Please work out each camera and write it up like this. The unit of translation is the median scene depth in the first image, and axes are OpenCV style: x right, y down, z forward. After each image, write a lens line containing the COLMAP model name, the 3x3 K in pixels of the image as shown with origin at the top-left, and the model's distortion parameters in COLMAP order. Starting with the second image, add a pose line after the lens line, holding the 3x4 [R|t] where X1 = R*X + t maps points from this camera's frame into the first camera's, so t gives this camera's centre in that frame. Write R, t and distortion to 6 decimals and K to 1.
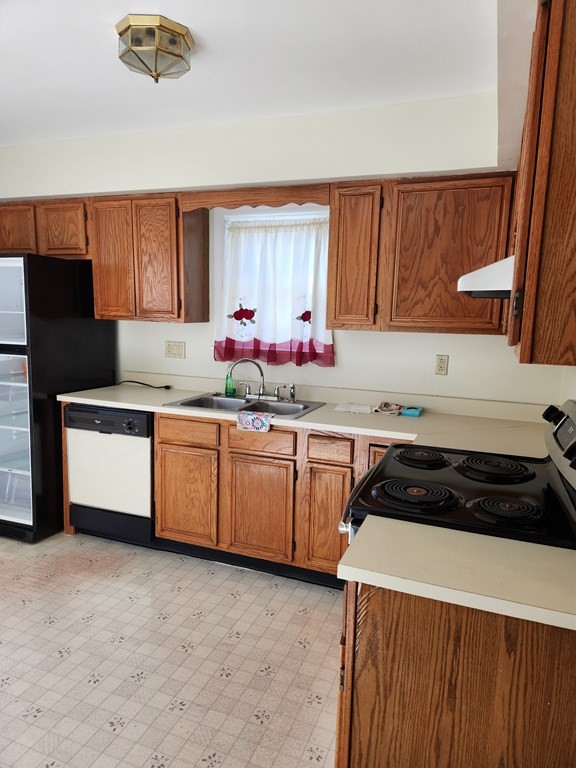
lens RADIAL K [[510.9, 0, 294.8], [0, 510.9, 388.8], [0, 0, 1]] dist [0.068655, -0.048879]
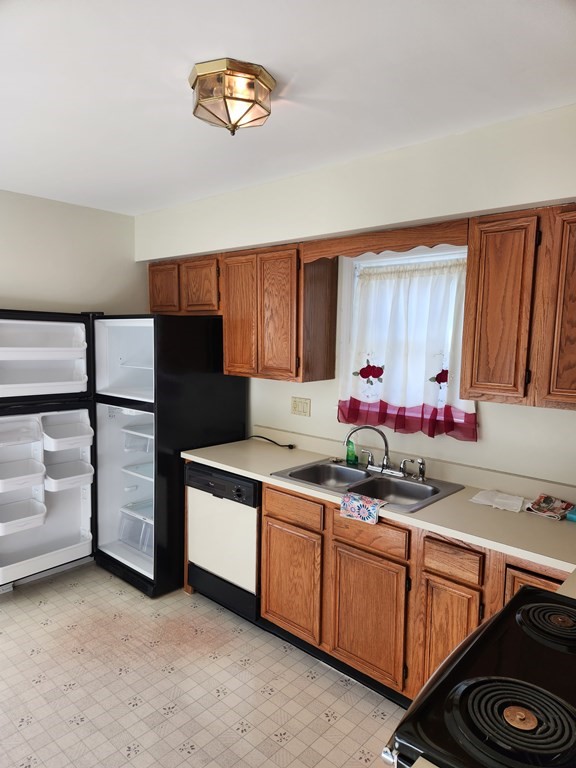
lens RADIAL K [[510.9, 0, 291.1], [0, 510.9, 396.7], [0, 0, 1]] dist [0.068655, -0.048879]
pose [[0.931223, 0.033216, -0.362933, 0.100921], [-0.044281, 0.998772, -0.022209, -0.085619], [0.361749, 0.036753, 0.931551, 0.153634]]
